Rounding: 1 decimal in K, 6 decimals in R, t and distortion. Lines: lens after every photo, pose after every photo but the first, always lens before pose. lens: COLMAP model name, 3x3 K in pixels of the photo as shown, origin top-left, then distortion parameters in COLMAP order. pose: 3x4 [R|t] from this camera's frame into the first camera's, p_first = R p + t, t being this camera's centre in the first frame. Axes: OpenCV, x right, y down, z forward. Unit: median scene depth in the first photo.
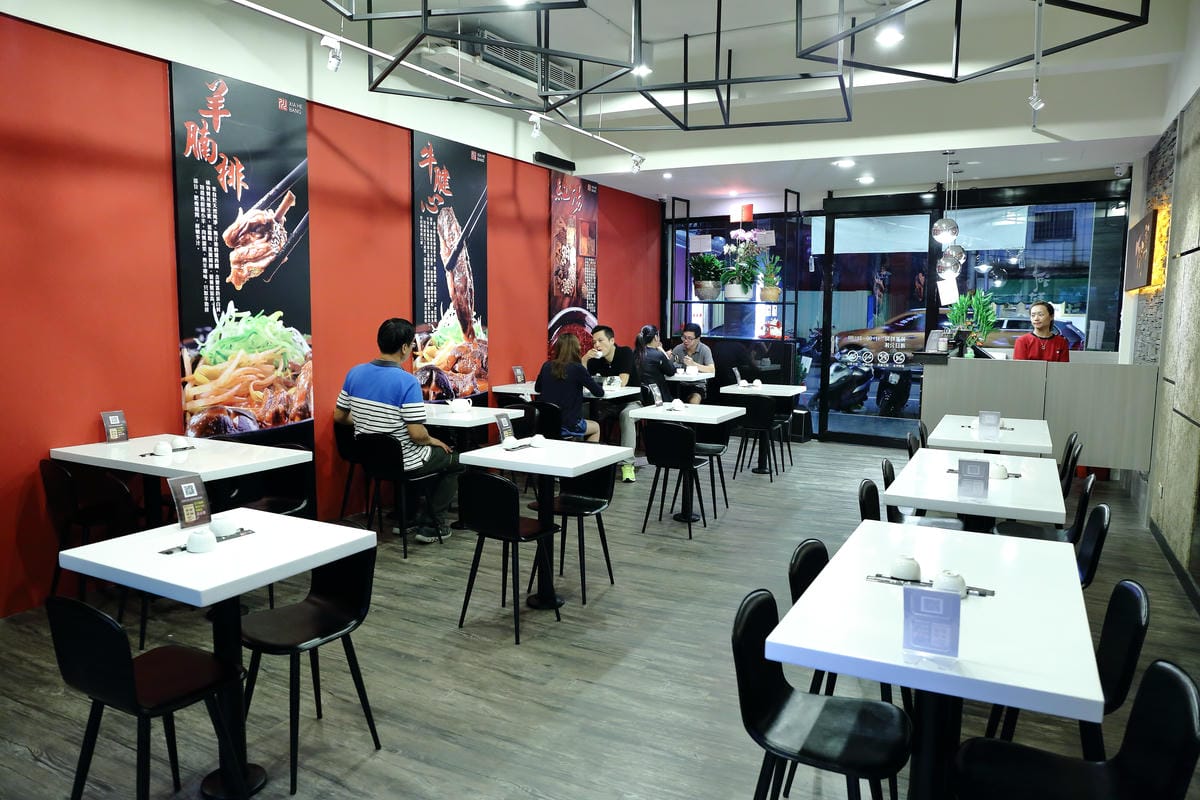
lens RADIAL K [[823.7, 0, 599.6], [0, 823.7, 397.2], [0, 0, 1]] dist [-0.001284, -0.000092]
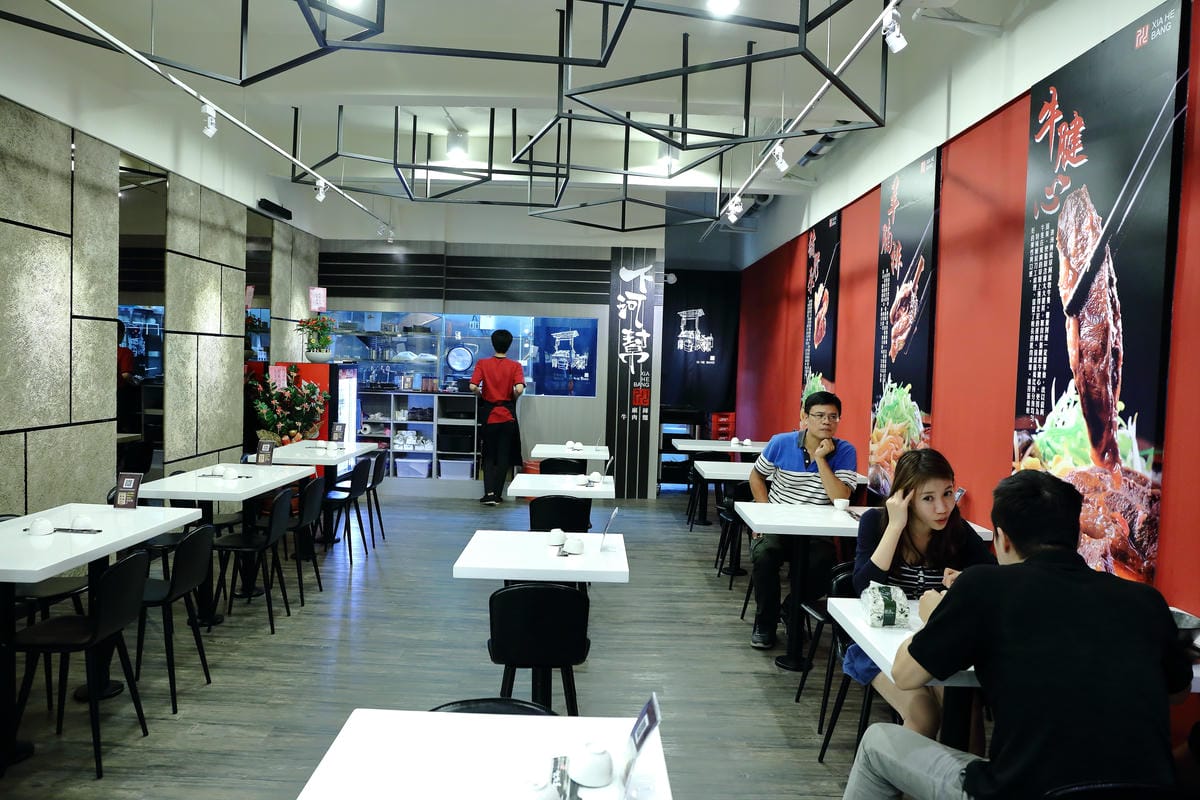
lens RADIAL K [[898.7, 0, 599.6], [0, 898.7, 400.1], [0, 0, 1]] dist [0.001675, 0.000677]
pose [[-0.887468, -0.008437, -0.460792, 0.322867], [-0.081365, 0.986996, 0.138634, -0.157277], [0.453630, 0.160526, -0.876614, 1.371176]]
